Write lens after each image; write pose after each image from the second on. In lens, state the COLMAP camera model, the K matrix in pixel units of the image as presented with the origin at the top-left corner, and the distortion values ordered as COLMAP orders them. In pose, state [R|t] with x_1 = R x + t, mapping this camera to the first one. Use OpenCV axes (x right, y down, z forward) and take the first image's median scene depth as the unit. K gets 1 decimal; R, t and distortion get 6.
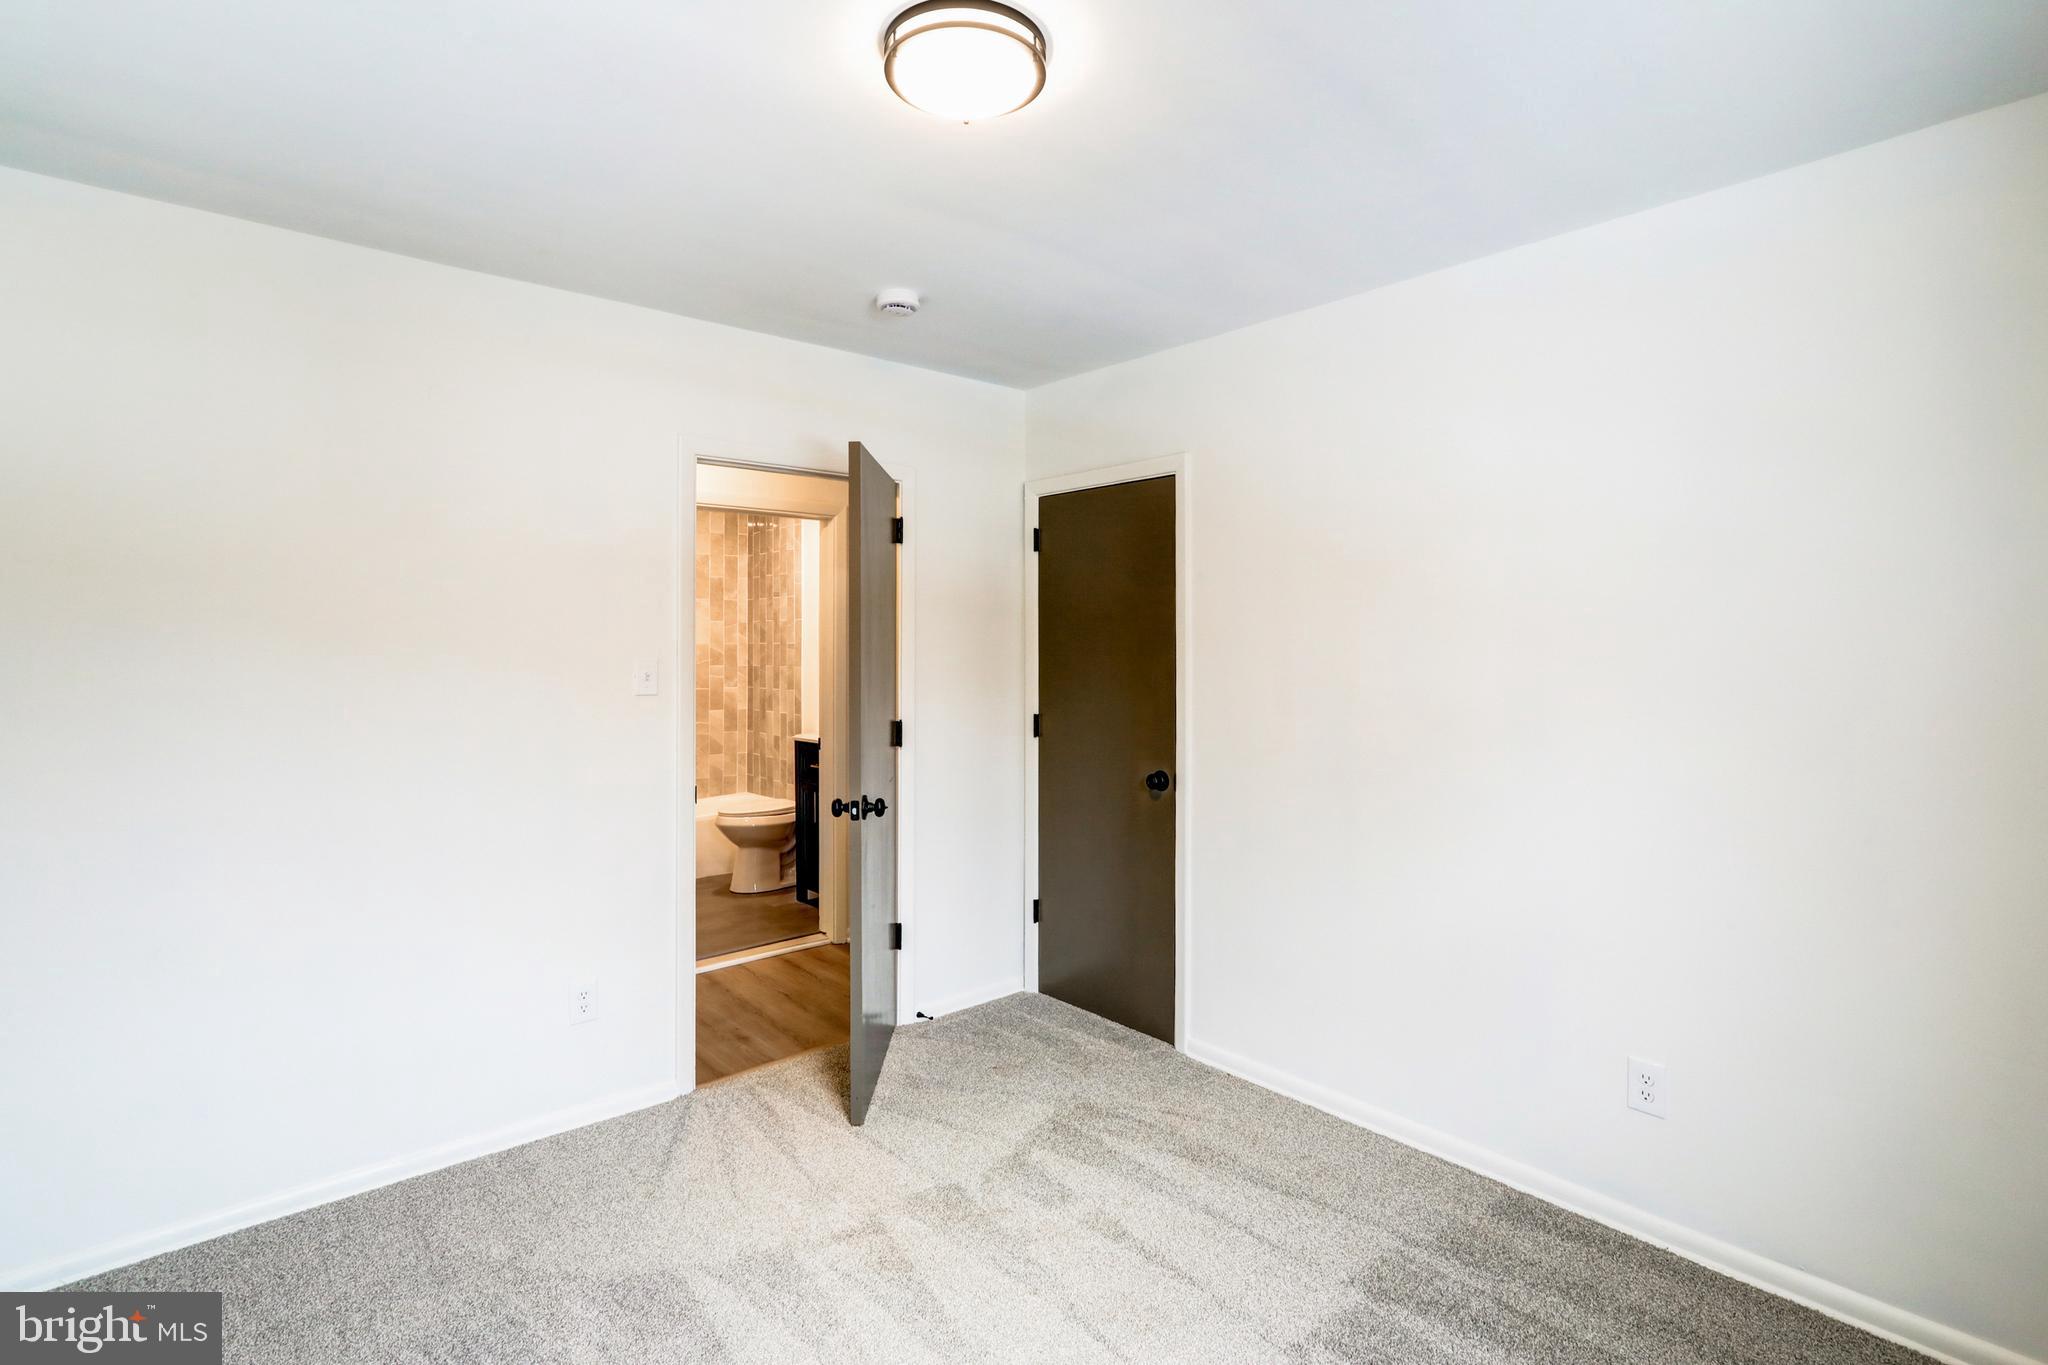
lens RADIAL K [[1027.8, 0, 1024.9], [0, 1027.8, 676.7], [0, 0, 1]] dist [-0.006910, 0.004513]
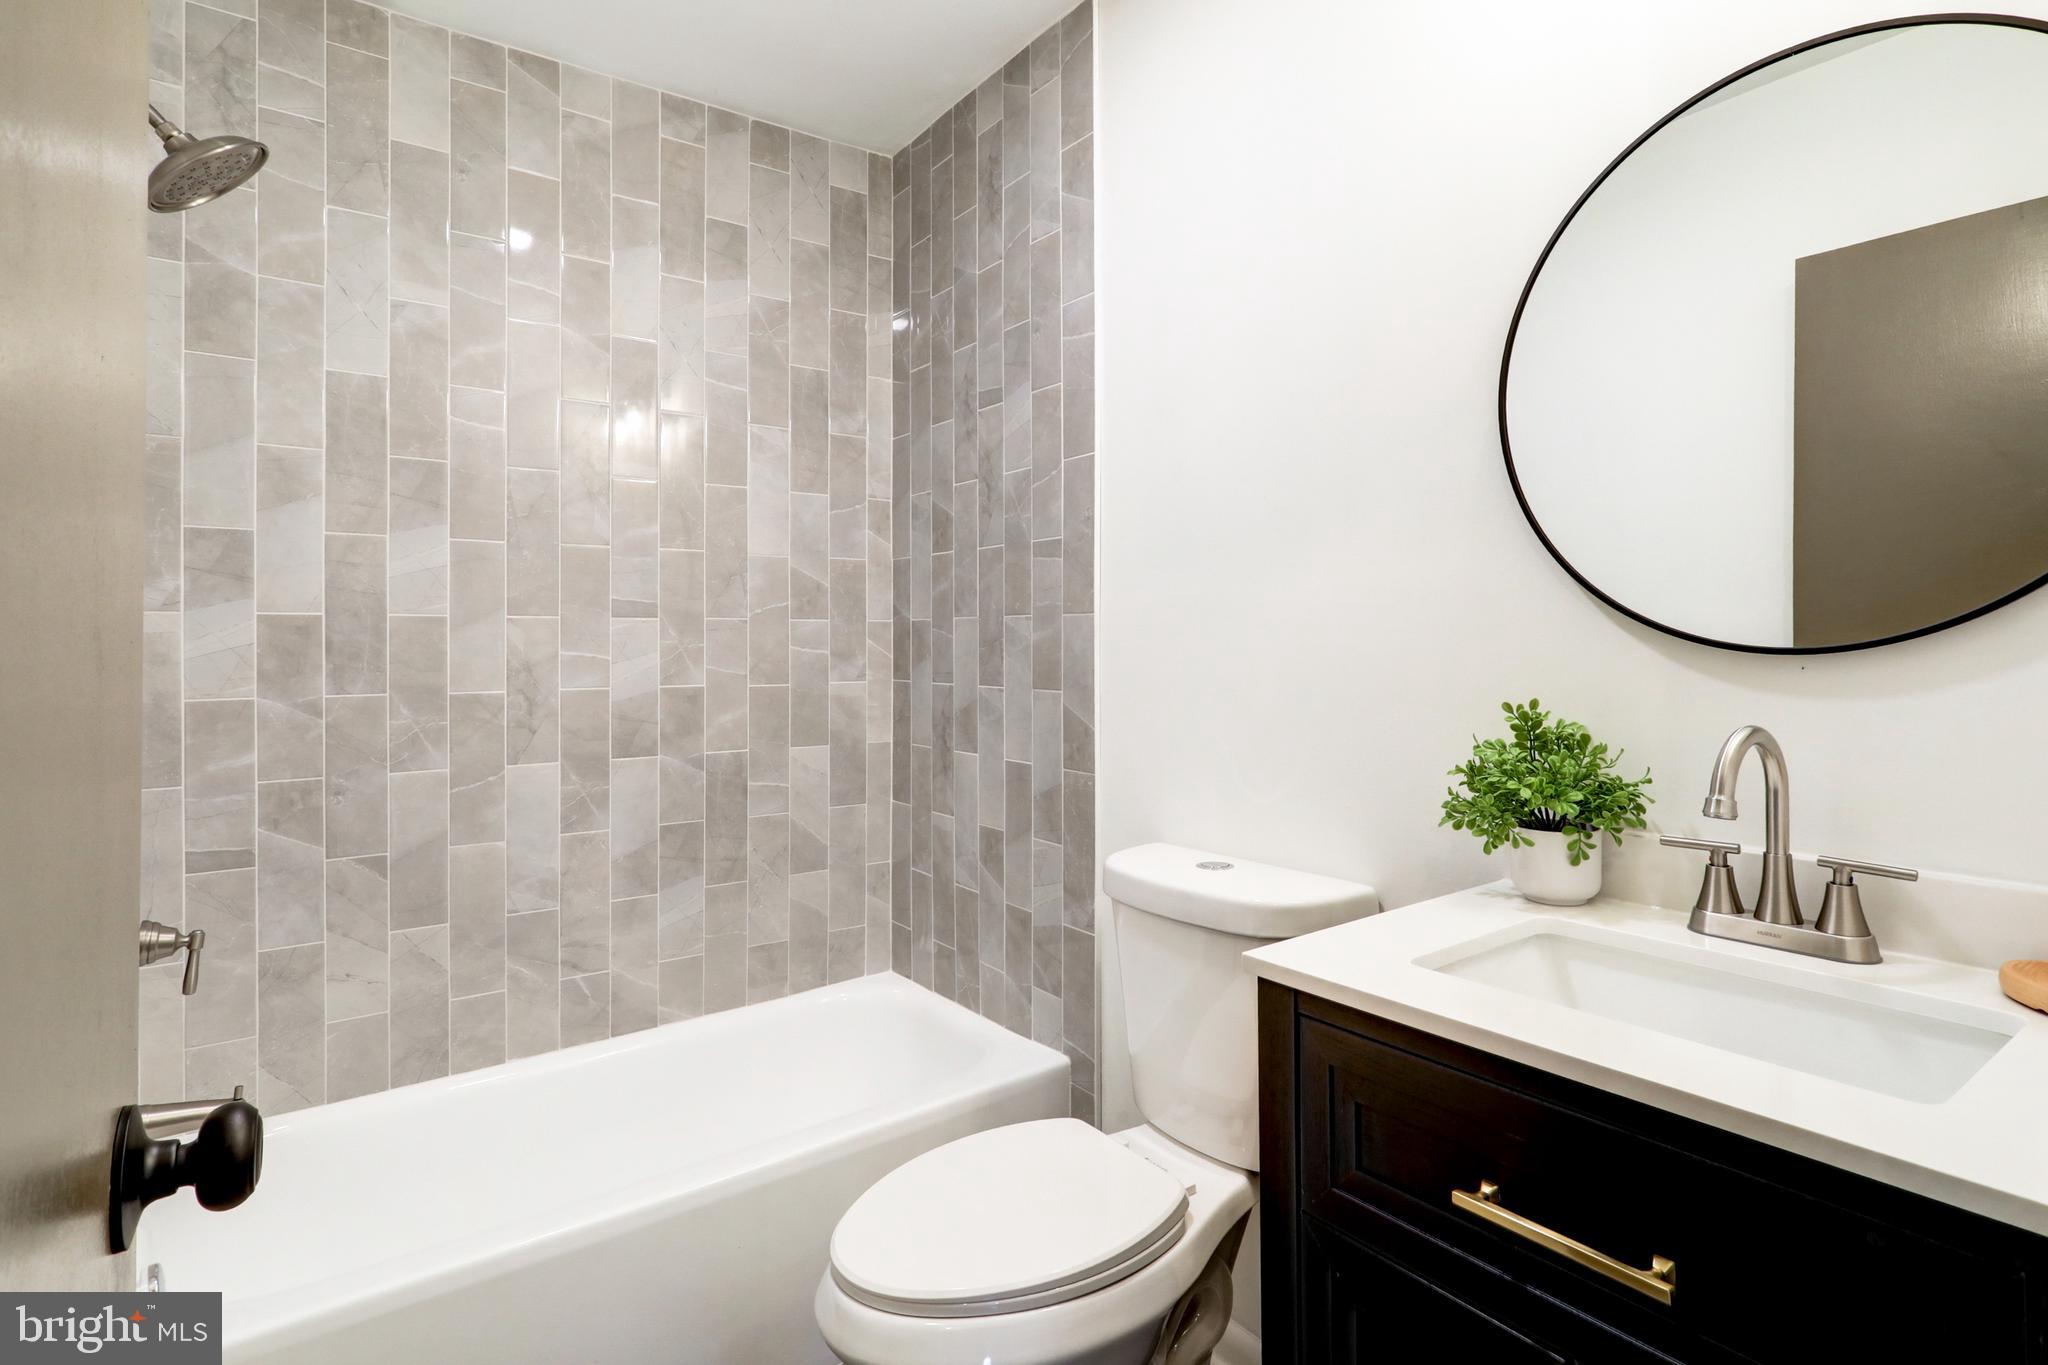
lens RADIAL K [[1027.8, 0, 1022.5], [0, 1027.8, 670.7], [0, 0, 1]] dist [-0.006910, 0.004513]
pose [[0.997630, -0.002778, -0.068755, -0.202993], [0.002742, 0.999996, -0.000620, 0.006898], [0.068756, 0.000430, 0.997633, 0.653350]]
